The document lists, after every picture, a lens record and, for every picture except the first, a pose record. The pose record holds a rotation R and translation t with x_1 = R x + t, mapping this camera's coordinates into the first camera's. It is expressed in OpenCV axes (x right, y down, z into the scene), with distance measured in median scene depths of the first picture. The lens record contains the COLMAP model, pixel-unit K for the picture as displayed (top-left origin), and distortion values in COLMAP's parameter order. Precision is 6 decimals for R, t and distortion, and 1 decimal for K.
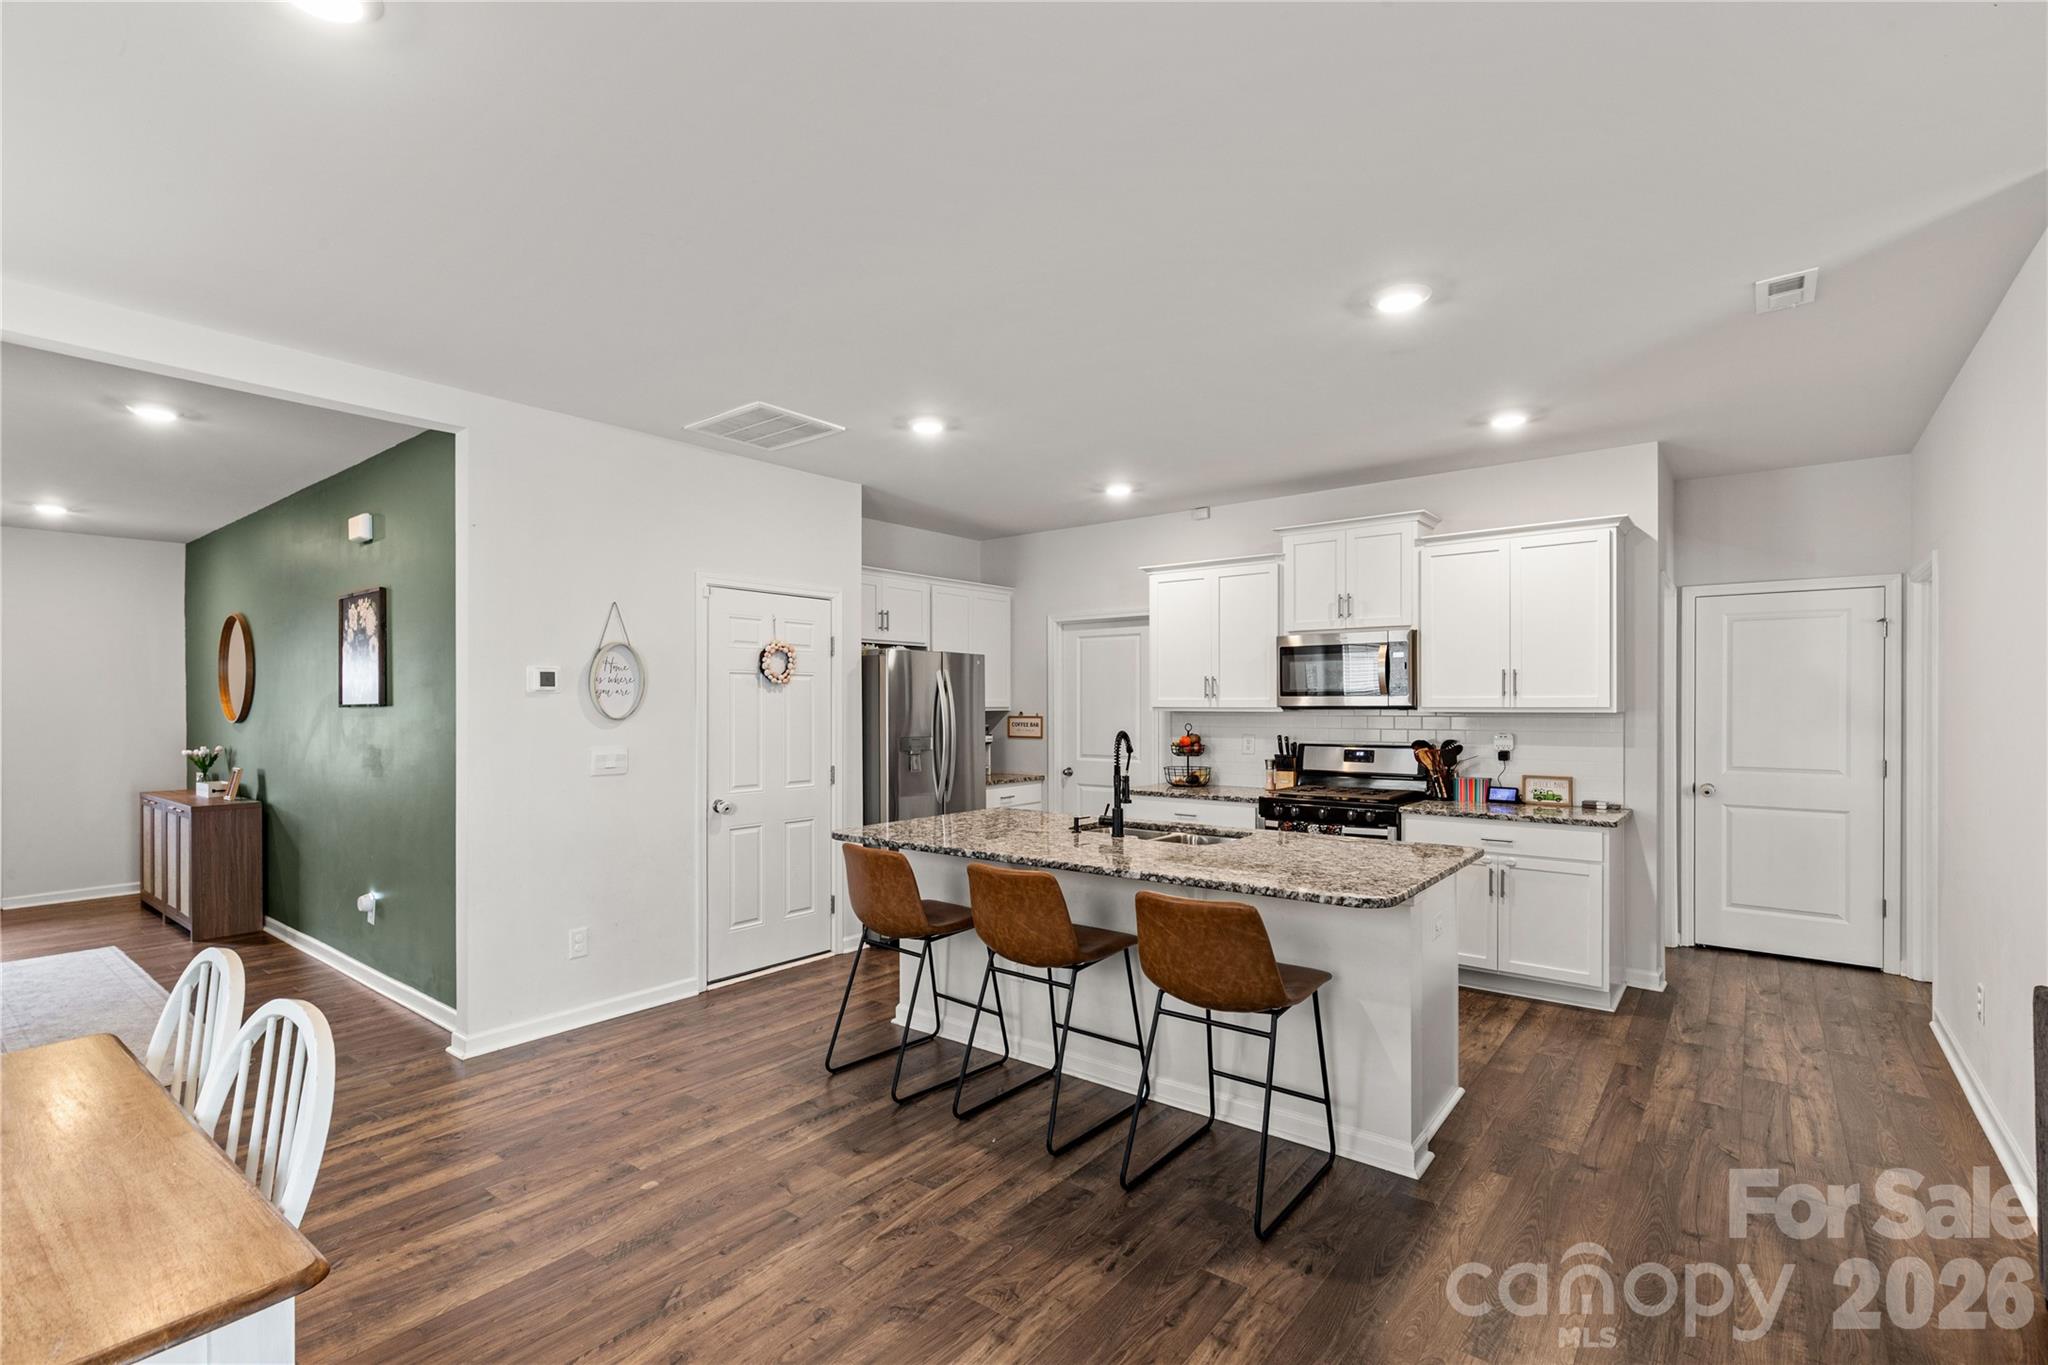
lens RADIAL K [[933.5, 0, 1012.6], [0, 933.5, 689.7], [0, 0, 1]] dist [0.001911, 0.000365]
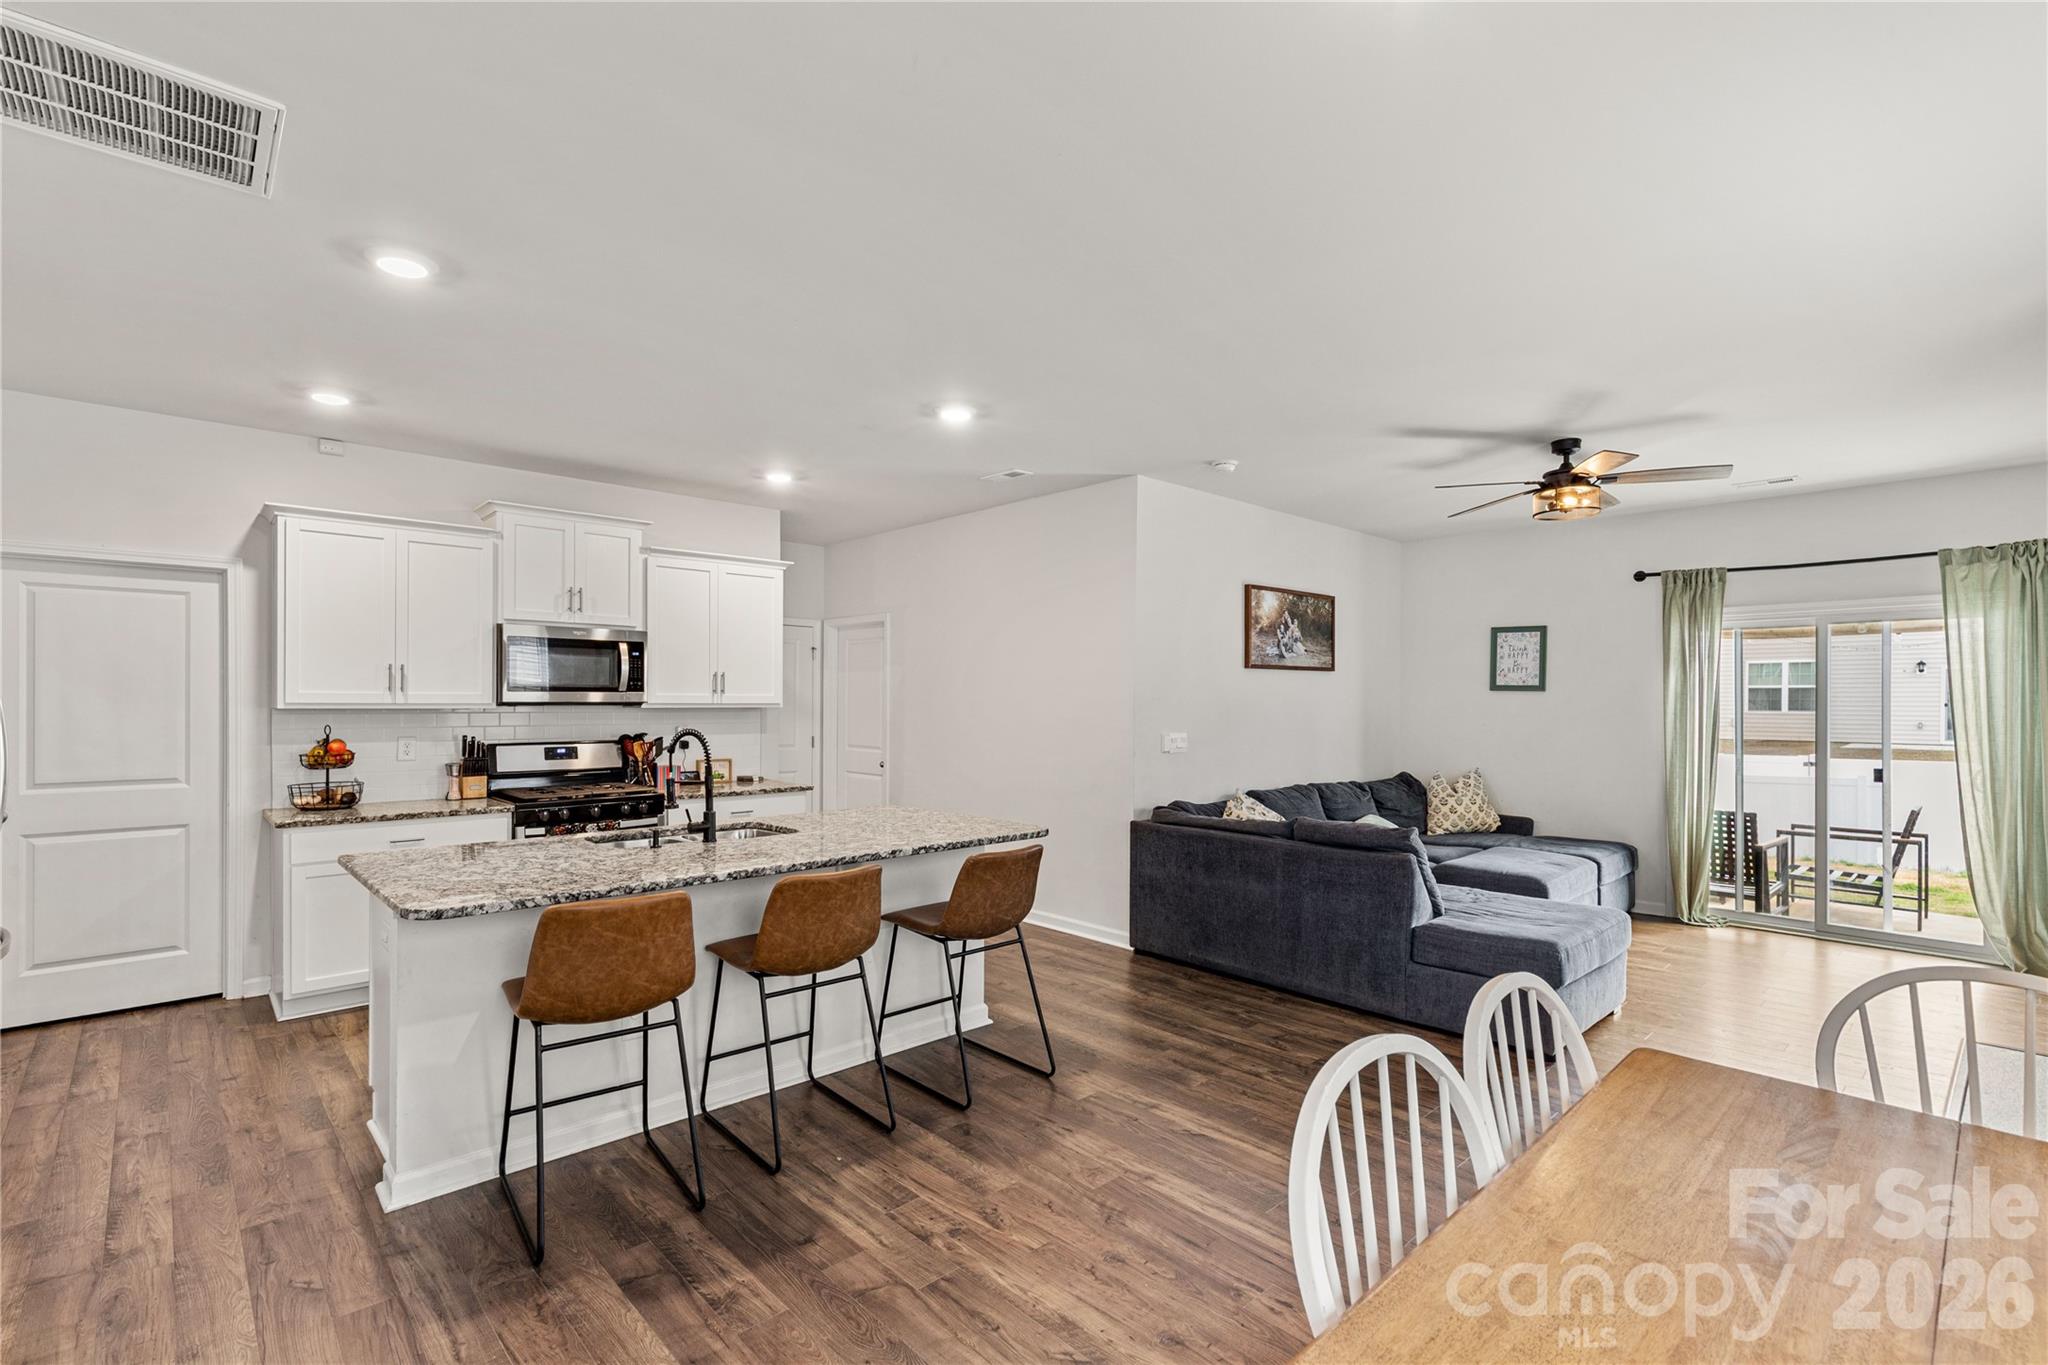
lens RADIAL K [[933.5, 0, 1010.1], [0, 933.5, 699.7], [0, 0, 1]] dist [0.001911, 0.000365]
pose [[0.153699, 0.003296, 0.988112, -0.678896], [-0.018374, 0.999831, -0.000477, 0.009053], [-0.987947, -0.018082, 0.153734, 0.500563]]
